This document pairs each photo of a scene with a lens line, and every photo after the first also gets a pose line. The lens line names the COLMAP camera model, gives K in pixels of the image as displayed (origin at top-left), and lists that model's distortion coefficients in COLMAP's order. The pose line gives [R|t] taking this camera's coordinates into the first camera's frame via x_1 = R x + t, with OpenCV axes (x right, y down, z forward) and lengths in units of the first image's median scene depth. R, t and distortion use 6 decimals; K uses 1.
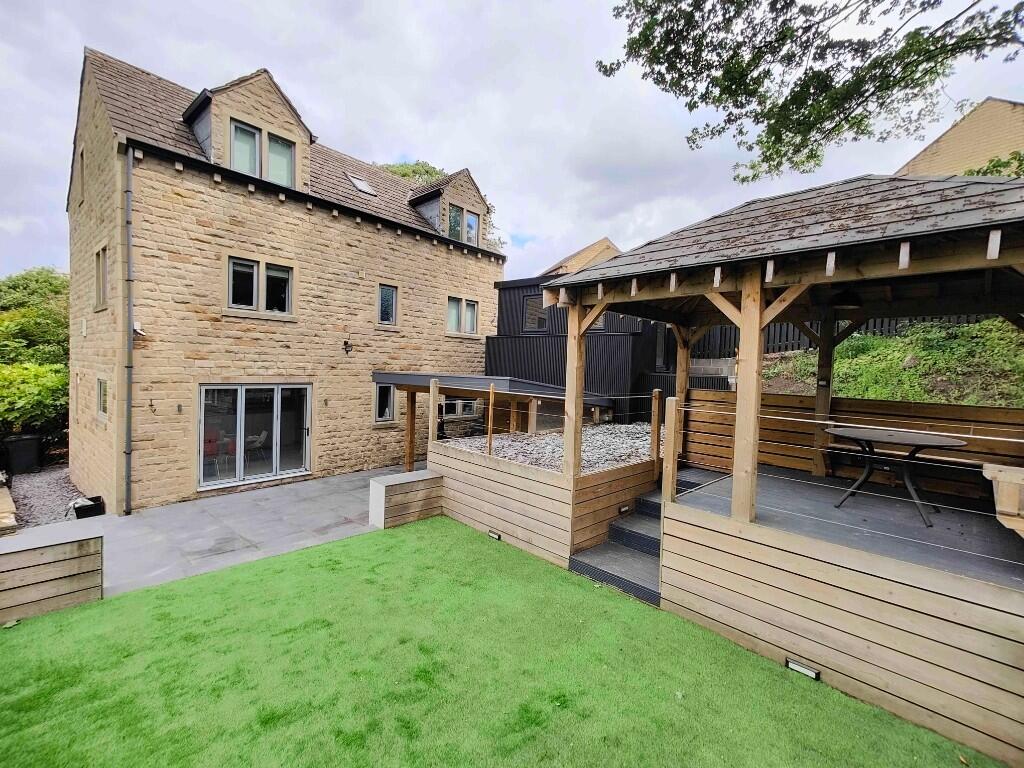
lens RADIAL K [[452.9, 0, 509.2], [0, 452.9, 376.1], [0, 0, 1]] dist [0.005833, 0.000746]
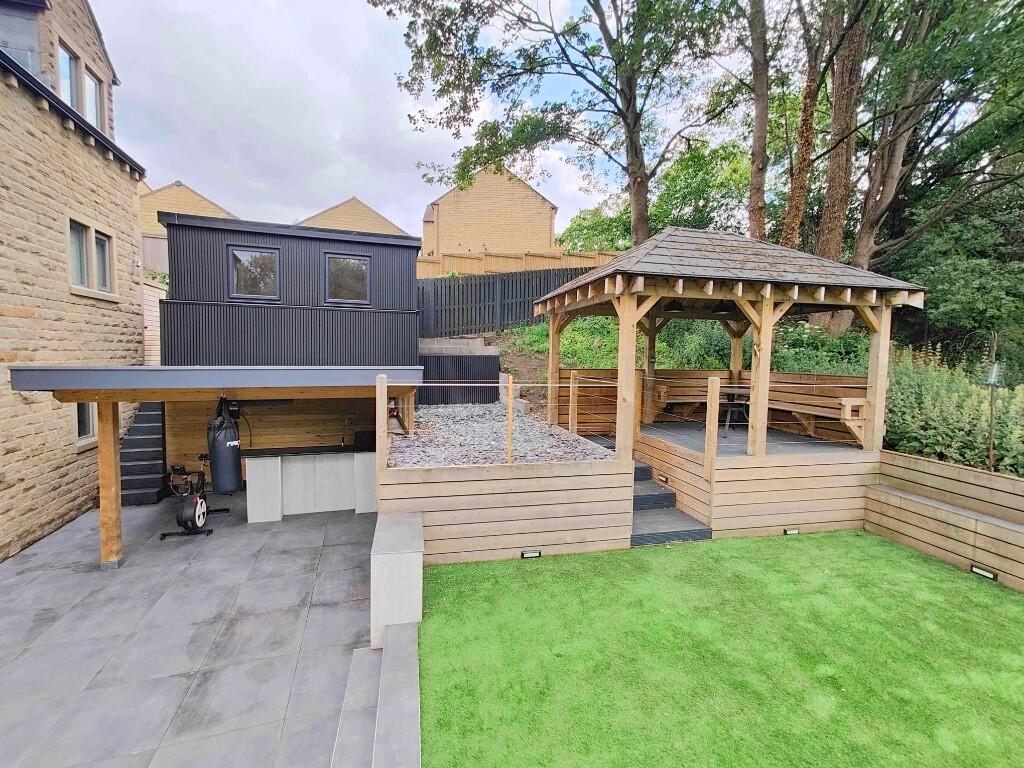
lens RADIAL K [[452.9, 0, 512.7], [0, 452.9, 377.3], [0, 0, 1]] dist [0.005833, 0.000746]
pose [[0.509704, -0.065534, 0.857850, -0.435547], [0.017808, 0.997685, 0.065636, -0.019912], [-0.860165, -0.018179, 0.509691, 0.349424]]
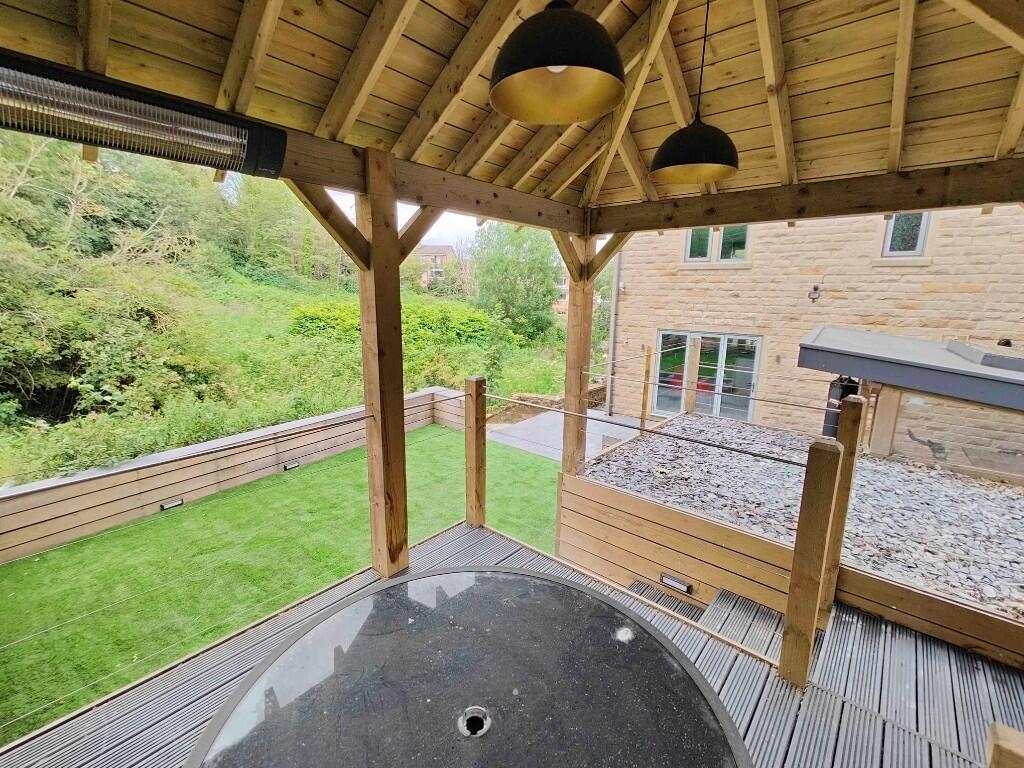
lens RADIAL K [[452.9, 0, 511.0], [0, 452.9, 386.6], [0, 0, 1]] dist [0.005833, 0.000746]
pose [[0.087061, 0.178406, -0.980098, 0.425648], [-0.030726, 0.983846, 0.176359, -0.028425], [0.995729, 0.014761, 0.091136, 0.412739]]
